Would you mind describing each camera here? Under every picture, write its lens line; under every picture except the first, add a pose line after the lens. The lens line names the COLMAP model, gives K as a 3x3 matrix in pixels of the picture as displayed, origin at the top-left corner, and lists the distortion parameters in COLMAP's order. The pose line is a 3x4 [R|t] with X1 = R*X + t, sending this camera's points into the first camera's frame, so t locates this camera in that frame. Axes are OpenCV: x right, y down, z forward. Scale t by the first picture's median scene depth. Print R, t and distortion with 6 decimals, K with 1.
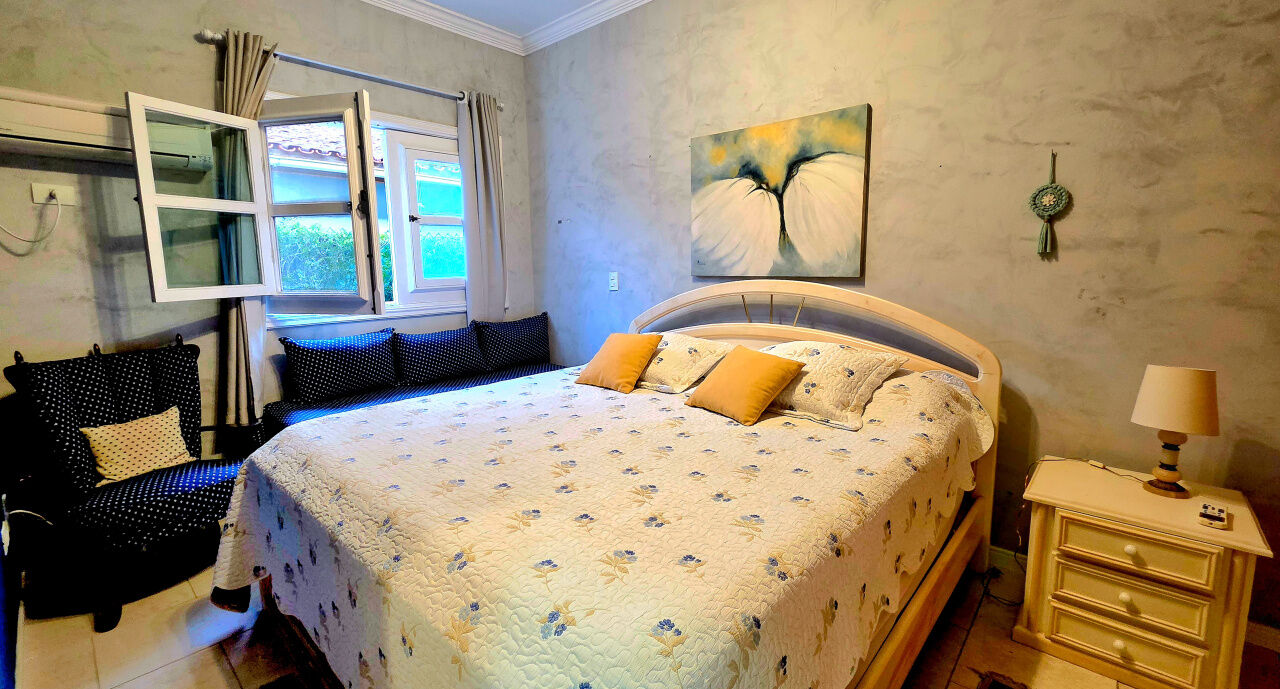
lens RADIAL K [[535.3, 0, 645.7], [0, 535.3, 337.3], [0, 0, 1]] dist [-0.002501, 0.000009]
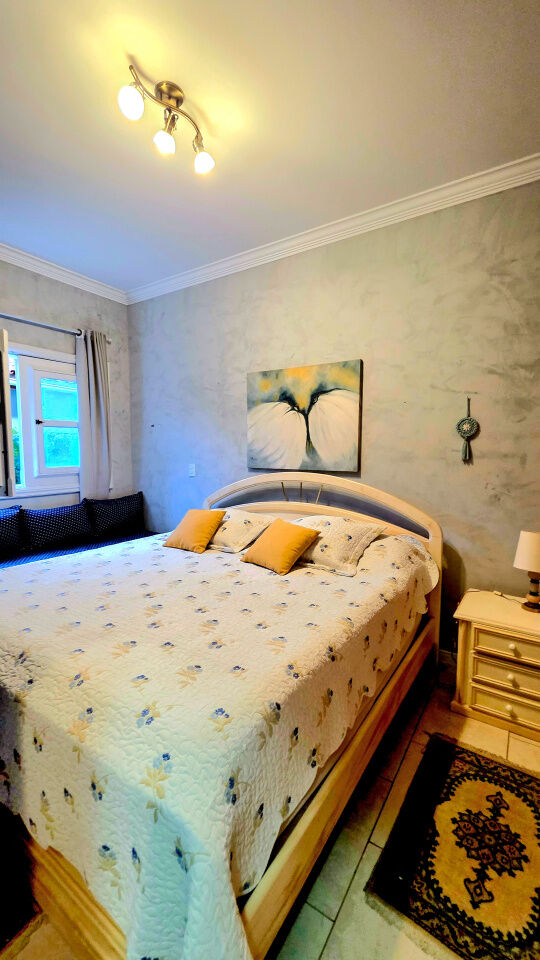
lens RADIAL K [[398.8, 0, 274.1], [0, 398.8, 478.2], [0, 0, 1]] dist [0.000395, -0.000441]
pose [[0.990352, 0.002738, 0.138545, 0.015409], [0.006096, 0.997976, -0.063296, -0.033292], [-0.138438, 0.063530, 0.988331, -0.104698]]
